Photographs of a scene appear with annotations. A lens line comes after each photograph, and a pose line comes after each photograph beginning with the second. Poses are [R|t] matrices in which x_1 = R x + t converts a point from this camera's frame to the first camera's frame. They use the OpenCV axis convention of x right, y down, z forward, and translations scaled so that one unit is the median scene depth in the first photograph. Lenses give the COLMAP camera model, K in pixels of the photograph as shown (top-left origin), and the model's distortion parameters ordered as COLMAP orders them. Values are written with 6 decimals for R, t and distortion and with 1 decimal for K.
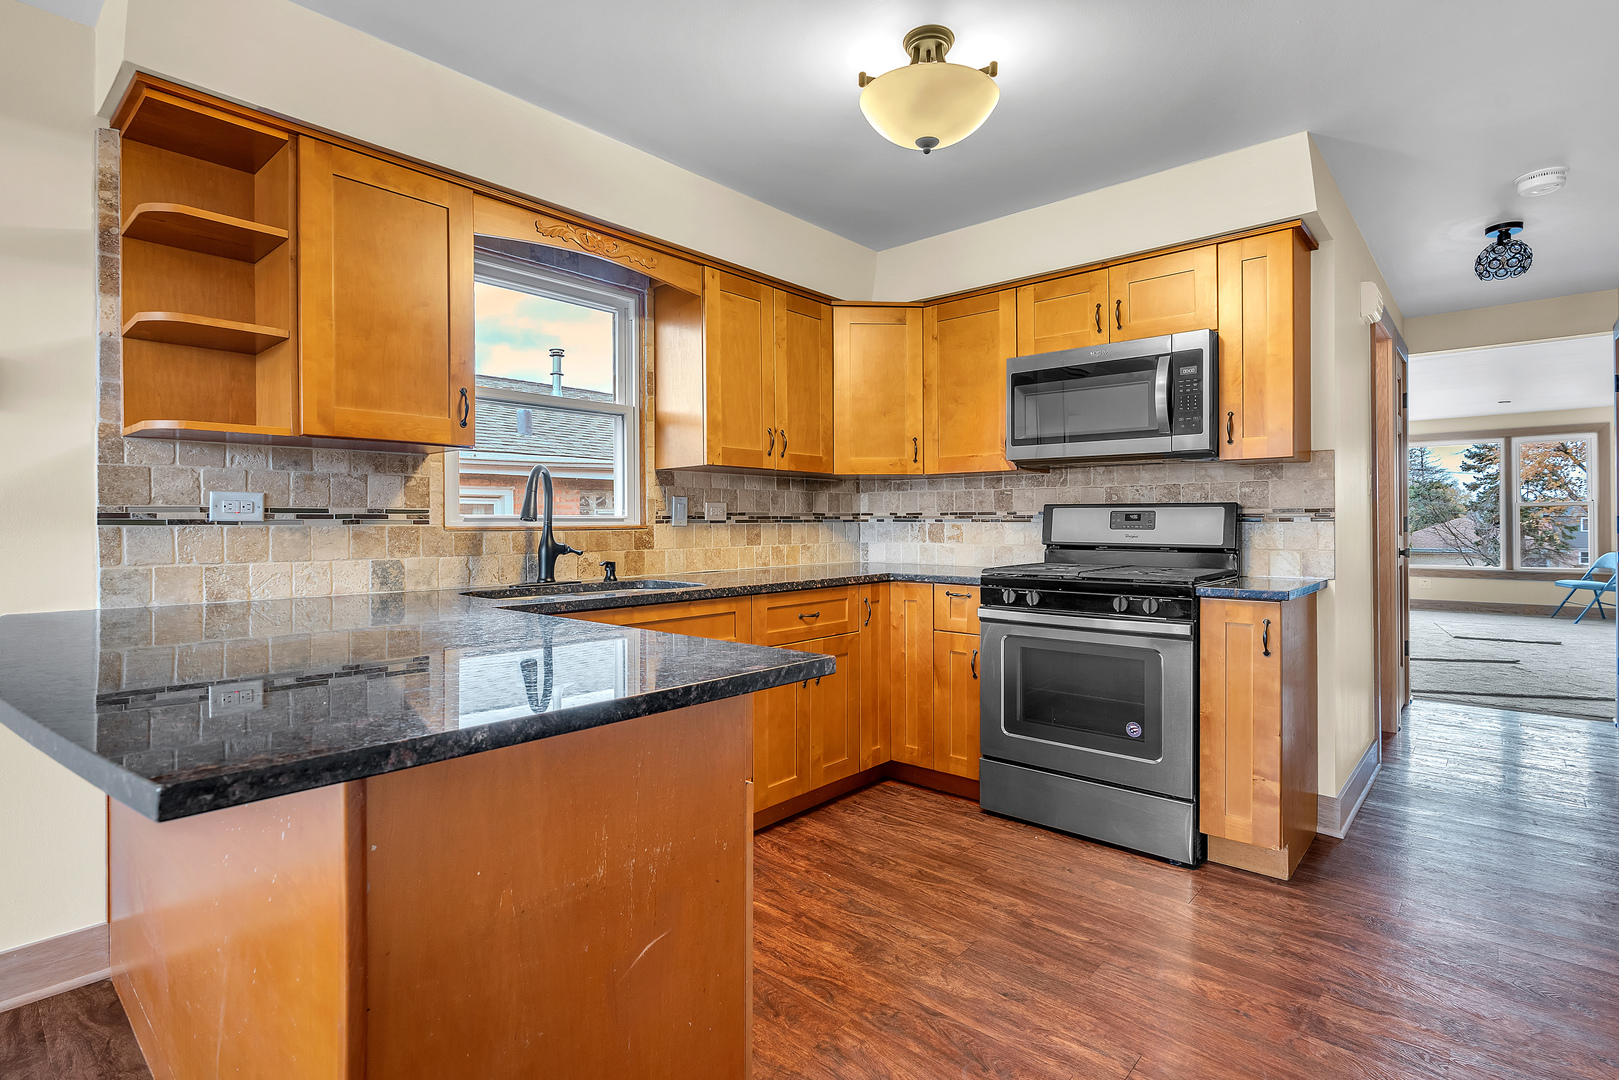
lens RADIAL K [[762.0, 0, 773.4], [0, 762.0, 522.0], [0, 0, 1]] dist [-0.006072, -0.001252]
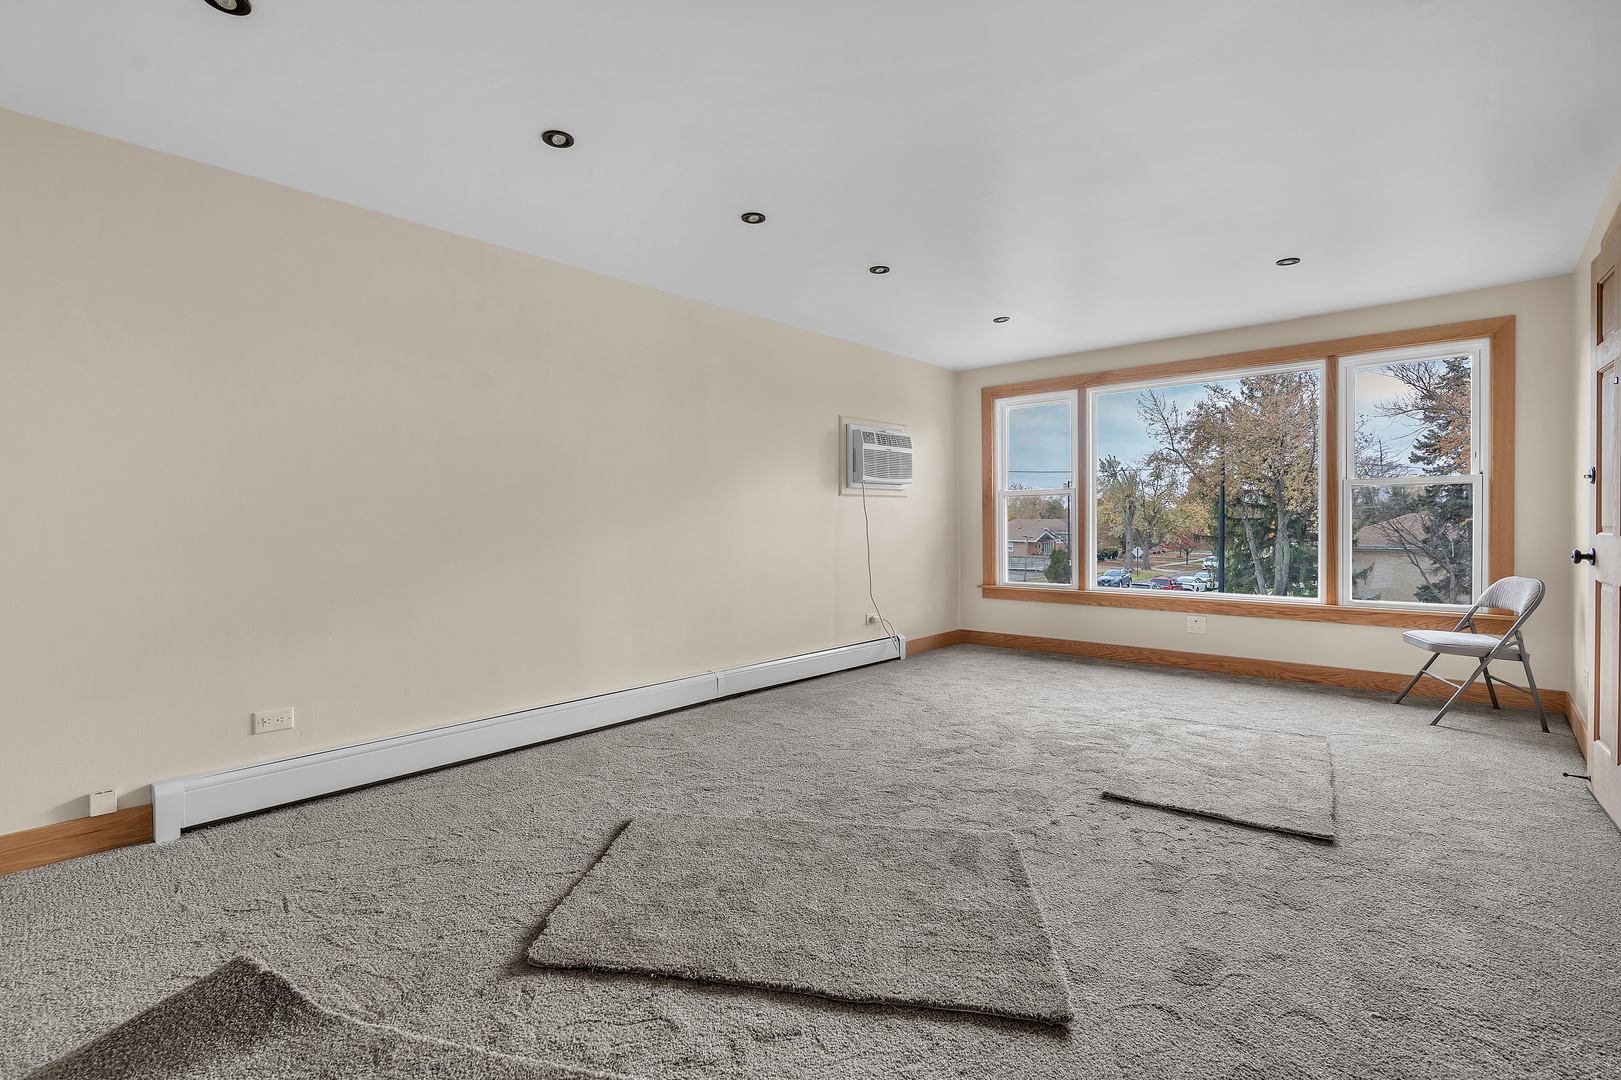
lens RADIAL K [[740.9, 0, 803.9], [0, 740.9, 527.1], [0, 0, 1]] dist [-0.009198, 0.002739]
pose [[0.999584, 0.003813, 0.028603, 0.580740], [-0.004271, 0.999864, 0.015936, 0.000939], [-0.028538, -0.016052, 0.999464, 0.486417]]
